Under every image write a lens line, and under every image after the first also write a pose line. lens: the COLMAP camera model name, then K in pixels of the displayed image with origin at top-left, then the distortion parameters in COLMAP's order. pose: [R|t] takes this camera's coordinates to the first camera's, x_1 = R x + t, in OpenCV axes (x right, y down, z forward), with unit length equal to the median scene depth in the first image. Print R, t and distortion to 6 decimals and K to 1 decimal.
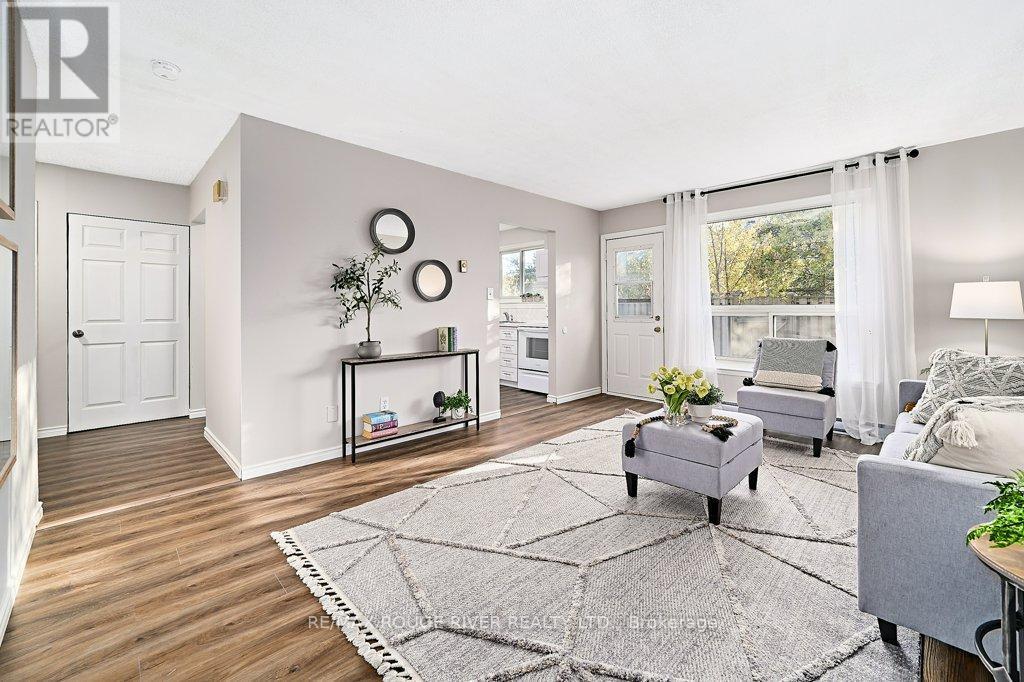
lens RADIAL K [[420.7, 0, 525.5], [0, 420.7, 319.9], [0, 0, 1]] dist [-0.003489, -0.000271]
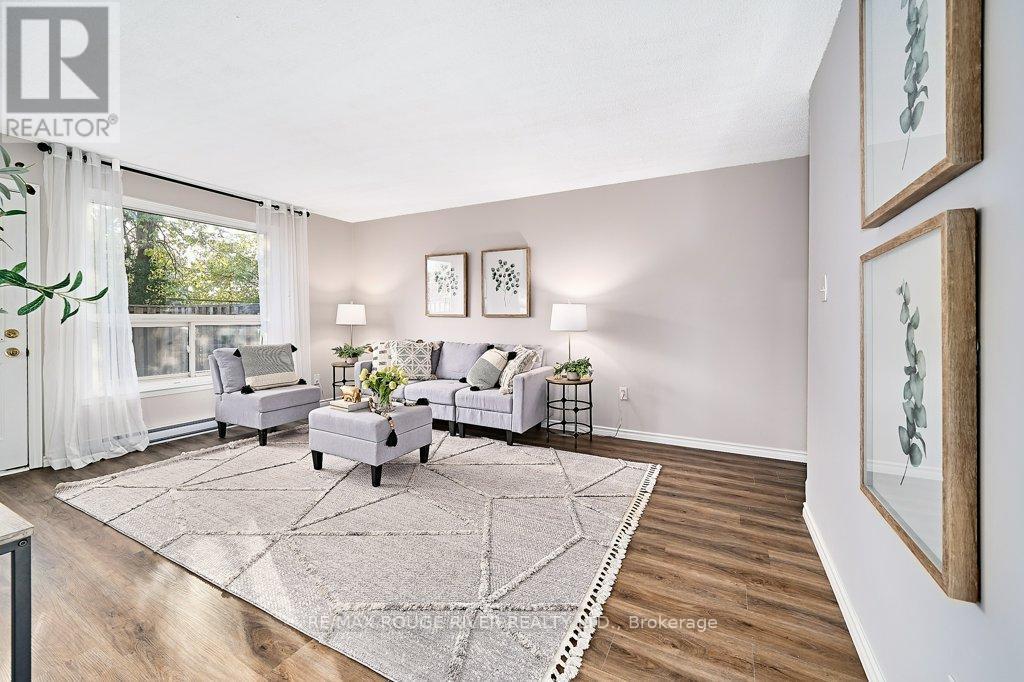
lens RADIAL K [[410.8, 0, 508.9], [0, 410.8, 326.4], [0, 0, 1]] dist [-0.000829, -0.000051]
pose [[-0.286894, -0.017276, 0.957807, -0.667229], [0.021459, 0.999471, 0.024455, -0.019746], [-0.957722, 0.027570, -0.286371, 0.723818]]
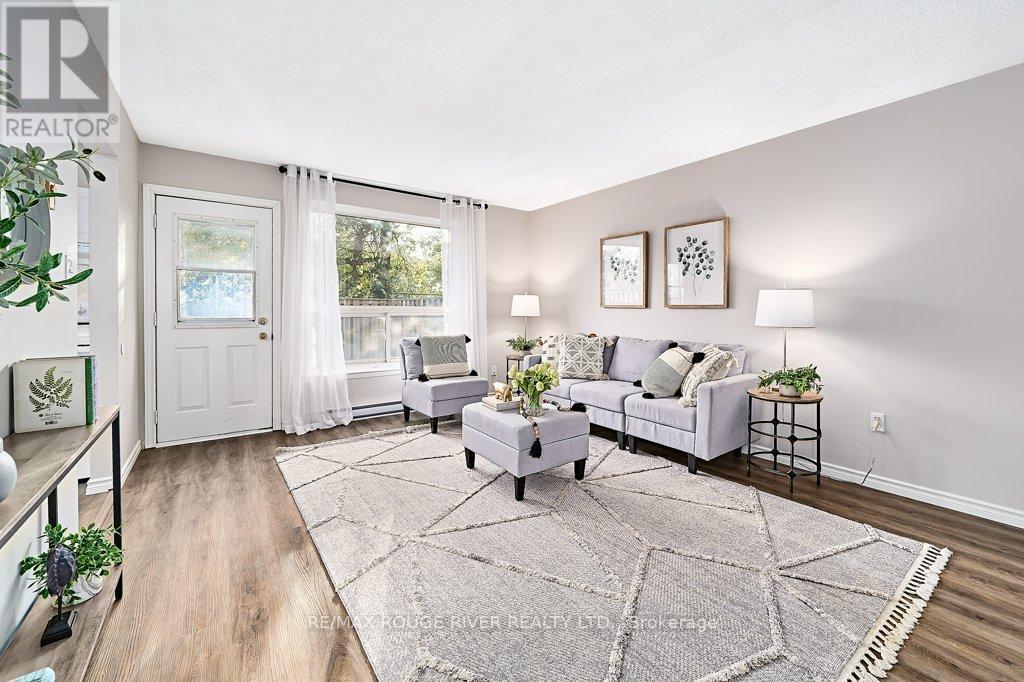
lens RADIAL K [[420.7, 0, 525.5], [0, 420.7, 319.9], [0, 0, 1]] dist [-0.003489, -0.000271]
pose [[0.150502, -0.020638, 0.988394, -0.532632], [0.019820, 0.999644, 0.017855, -0.015485], [-0.988411, 0.016903, 0.150858, 0.623098]]
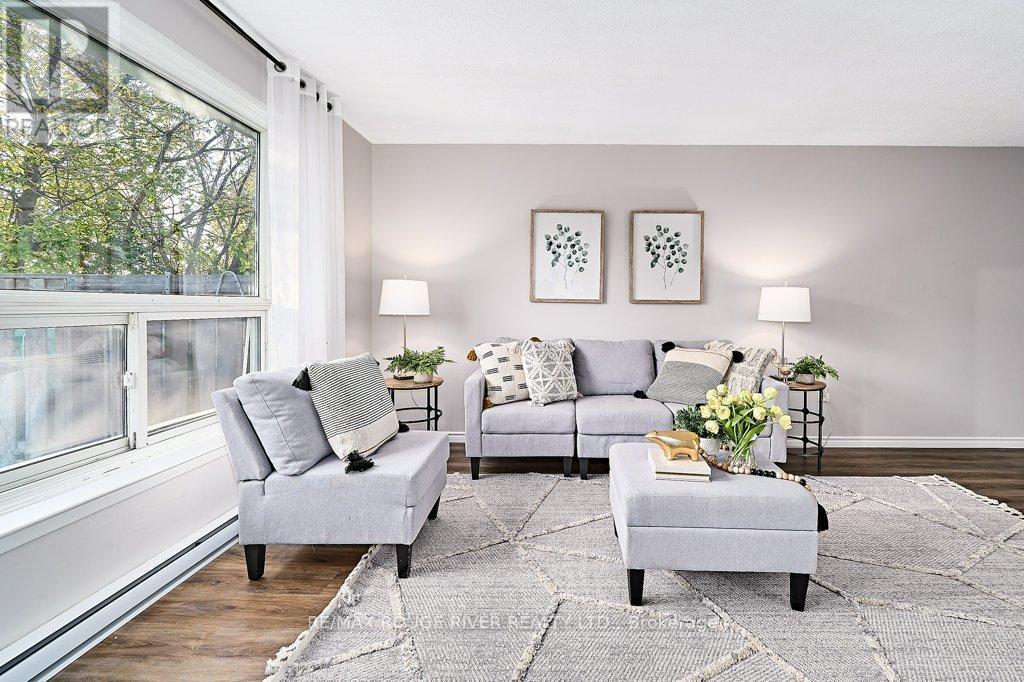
lens RADIAL K [[442.6, 0, 548.1], [0, 442.6, 312.0], [0, 0, 1]] dist [-0.000246, 0.000004]
pose [[-0.690041, -0.009772, 0.723704, 0.028775], [0.014084, 0.999538, 0.026926, -0.029739], [-0.723633, 0.028773, -0.689585, 1.274492]]
